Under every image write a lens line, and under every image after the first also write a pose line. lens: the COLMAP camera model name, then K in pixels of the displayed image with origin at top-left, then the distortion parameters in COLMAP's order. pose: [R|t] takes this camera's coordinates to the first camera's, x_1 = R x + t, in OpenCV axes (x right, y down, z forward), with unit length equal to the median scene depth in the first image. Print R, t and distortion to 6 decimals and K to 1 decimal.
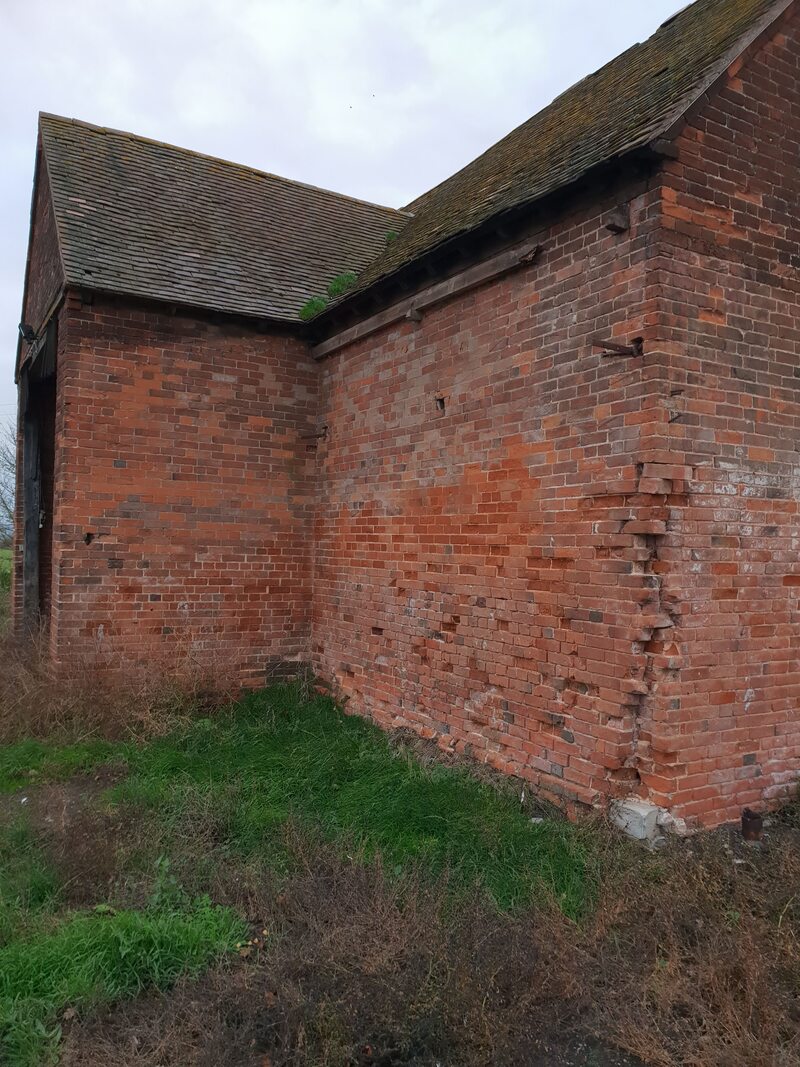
lens RADIAL K [[850.9, 0, 416.4], [0, 850.9, 566.6], [0, 0, 1]] dist [0.001606, -0.027064]
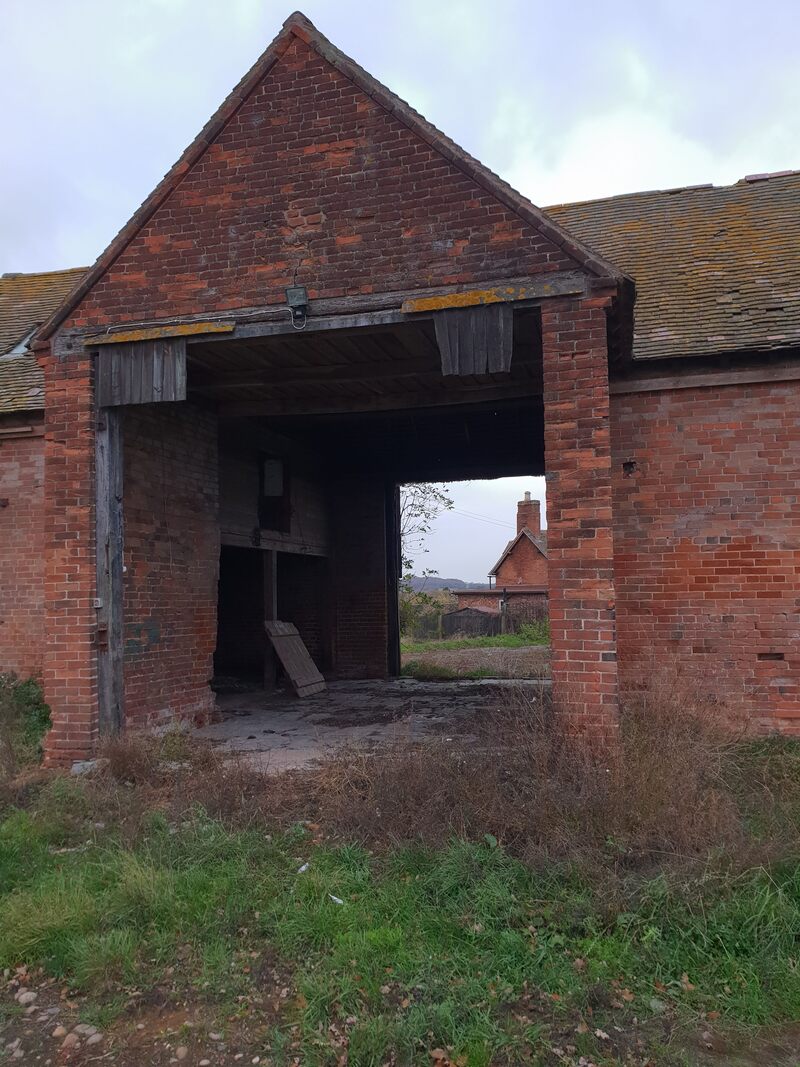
lens RADIAL K [[850.9, 0, 394.7], [0, 850.9, 537.7], [0, 0, 1]] dist [0.001606, -0.027064]
pose [[0.706357, 0.014262, 0.707712, -1.140006], [0.049046, 0.996408, -0.069033, -0.022751], [-0.706154, 0.083473, 0.703121, 0.559561]]
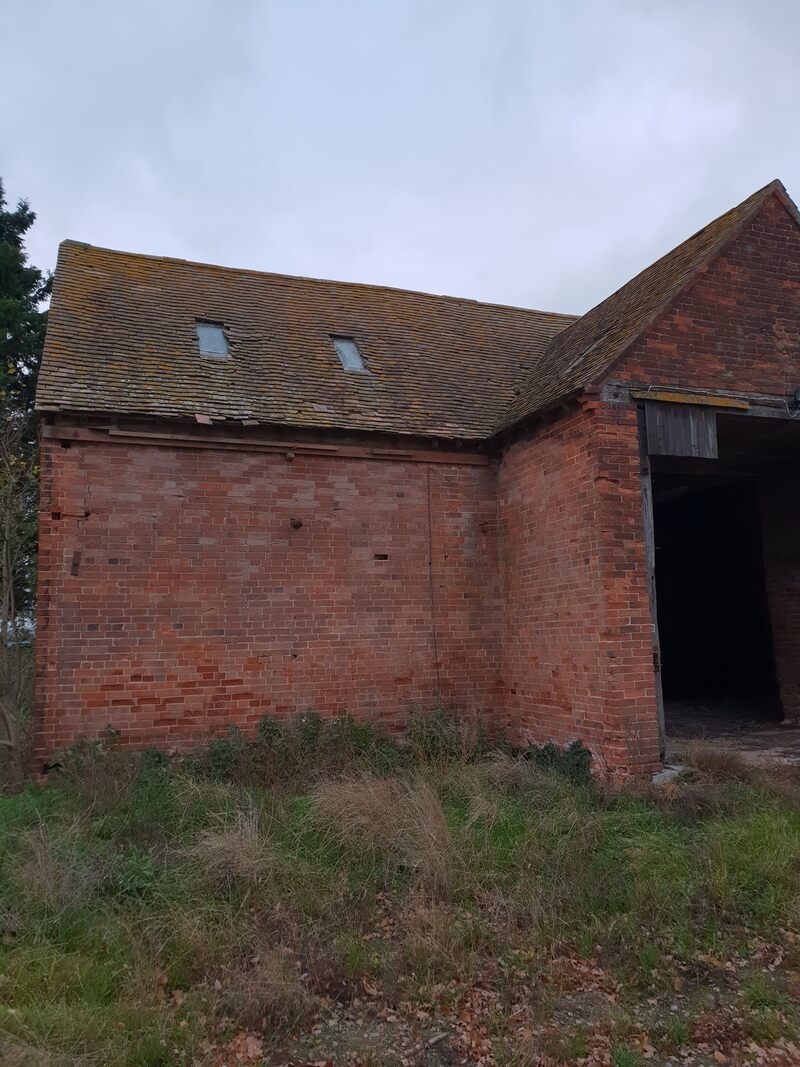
lens RADIAL K [[850.9, 0, 397.9], [0, 850.9, 527.0], [0, 0, 1]] dist [0.001606, -0.027064]
pose [[0.171793, 0.098508, 0.980195, -1.841889], [0.045061, 0.993161, -0.107709, -0.059165], [-0.984102, 0.062673, 0.166179, 1.650797]]
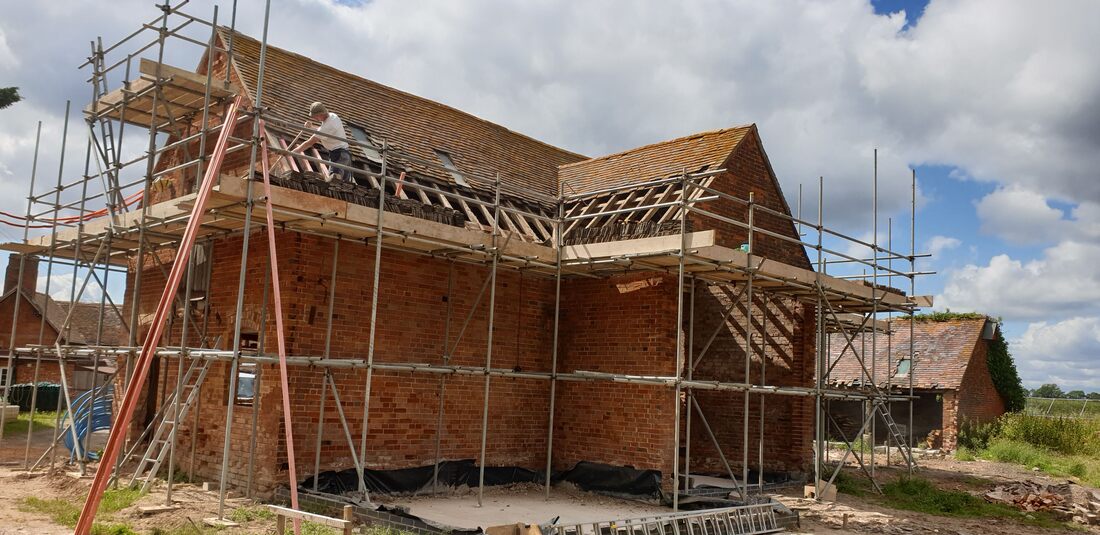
lens RADIAL K [[894.6, 0, 545.6], [0, 894.6, 272.7], [0, 0, 1]] dist [0.004399, 0.000408]
pose [[-0.266390, 0.090282, 0.959628, -2.482993], [-0.038180, 0.993834, -0.104098, -0.078794], [-0.963109, -0.064369, -0.261301, 2.314422]]
